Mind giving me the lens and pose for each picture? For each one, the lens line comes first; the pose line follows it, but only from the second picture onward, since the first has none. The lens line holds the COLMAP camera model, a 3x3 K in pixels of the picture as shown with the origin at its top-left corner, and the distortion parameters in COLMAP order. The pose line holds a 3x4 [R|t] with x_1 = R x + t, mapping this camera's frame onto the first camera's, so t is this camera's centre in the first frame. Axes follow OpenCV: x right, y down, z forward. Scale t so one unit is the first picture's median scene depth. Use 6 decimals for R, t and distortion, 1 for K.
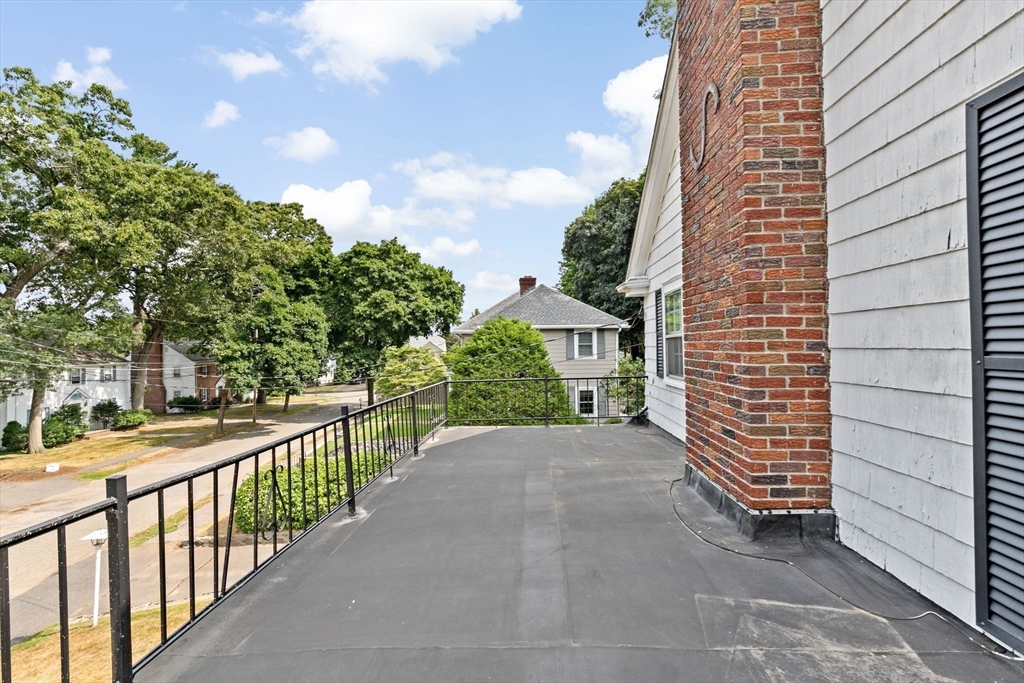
lens RADIAL K [[456.2, 0, 512.5], [0, 456.2, 334.9], [0, 0, 1]] dist [0.002679, 0.000035]
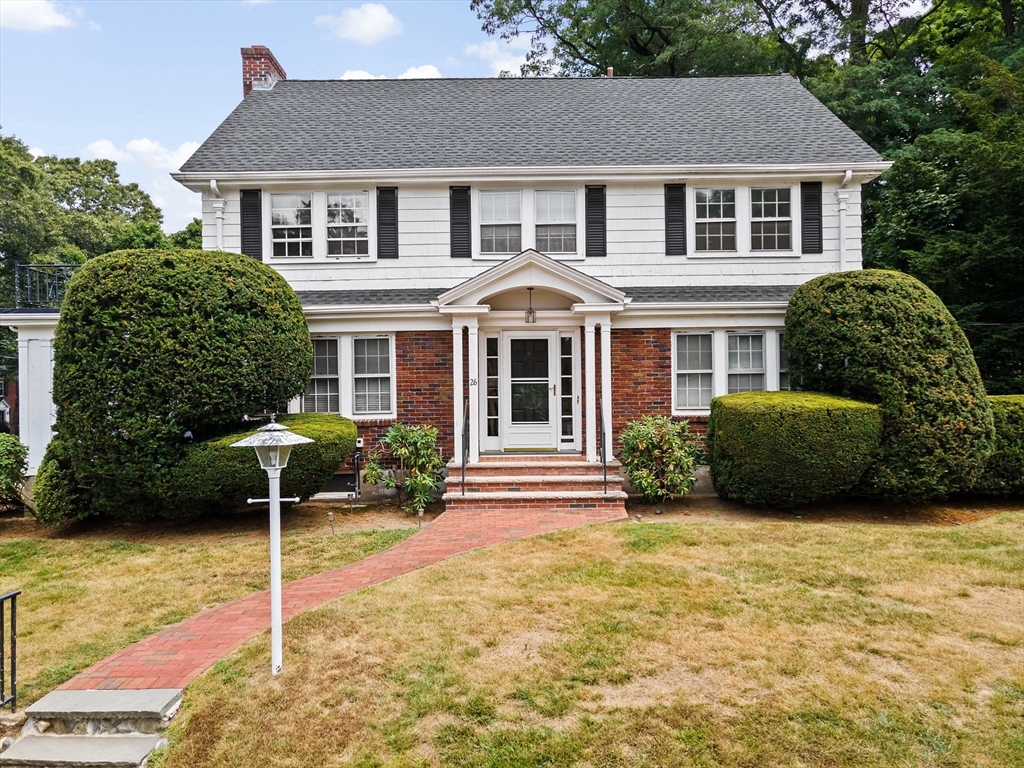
lens RADIAL K [[741.5, 0, 512.0], [0, 741.5, 384.0], [0, 0, 1]] dist [0.062584, 0.003314]
pose [[0.998752, 0.007758, 0.049334, 0.139246], [-0.008706, 0.999781, 0.019032, 0.048175], [-0.049176, -0.019438, 0.998601, -0.308549]]
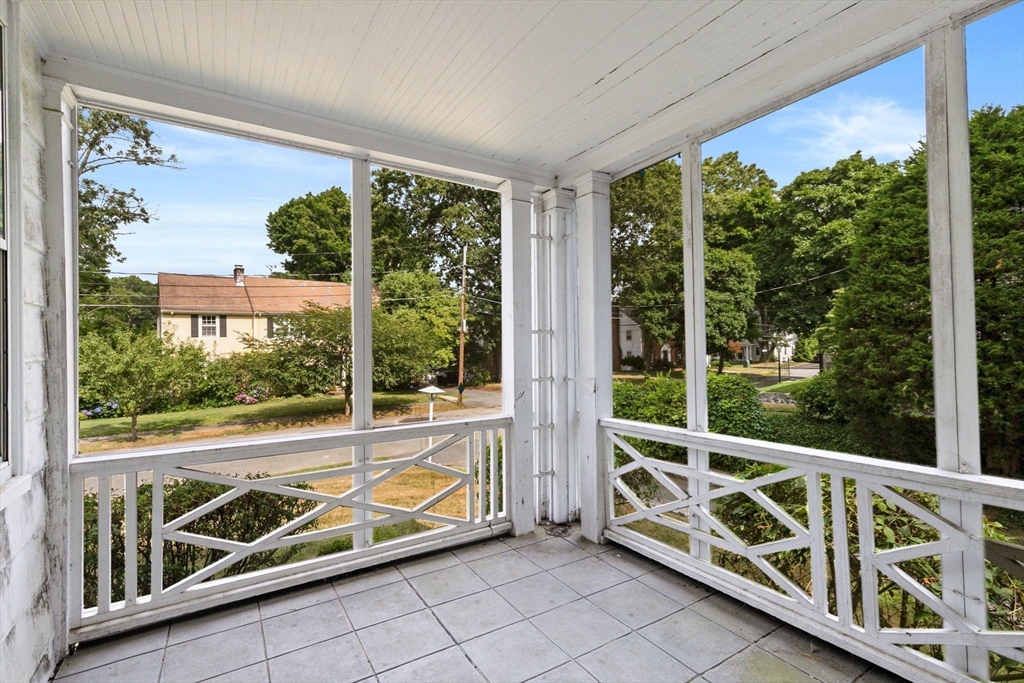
lens RADIAL K [[456.2, 0, 512.5], [0, 456.2, 334.9], [0, 0, 1]] dist [0.002679, 0.000035]
pose [[0.571681, -0.001541, -0.820474, 0.029513], [0.023290, 0.999626, 0.014350, 0.064428], [0.820145, -0.027313, 0.571503, 0.127739]]
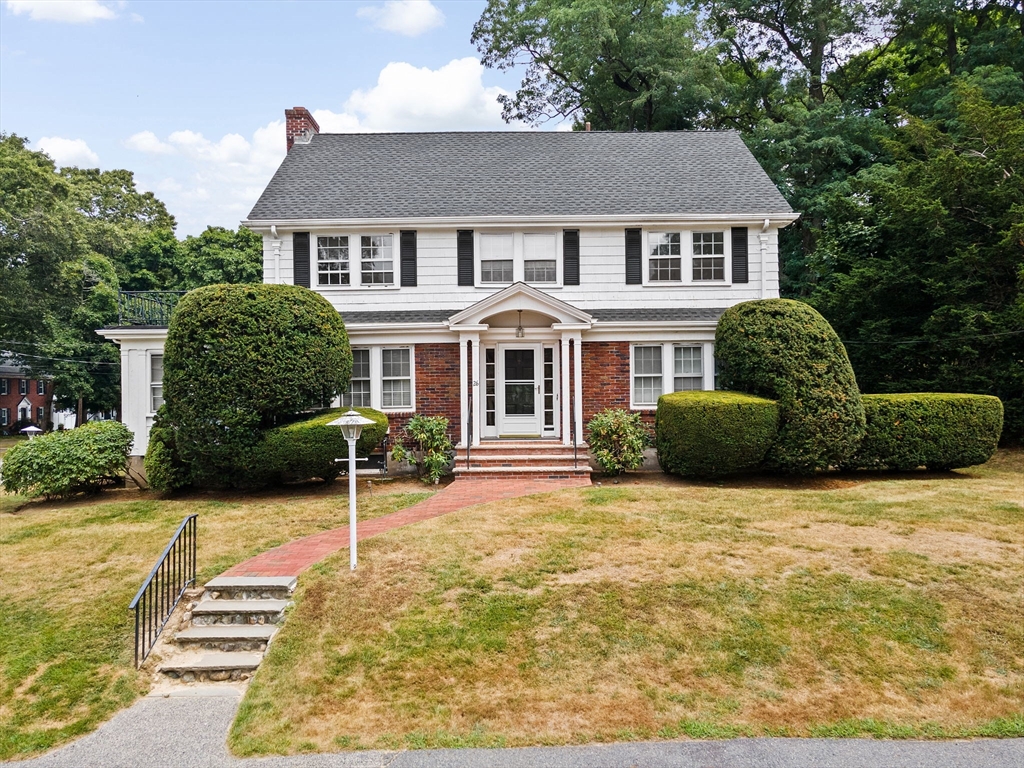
lens RADIAL K [[741.5, 0, 512.0], [0, 741.5, 384.0], [0, 0, 1]] dist [0.062584, 0.003314]
pose [[0.998585, 0.008883, 0.052429, 0.137347], [-0.009977, 0.999737, 0.020639, 0.045730], [-0.052232, -0.021133, 0.998411, -0.386096]]
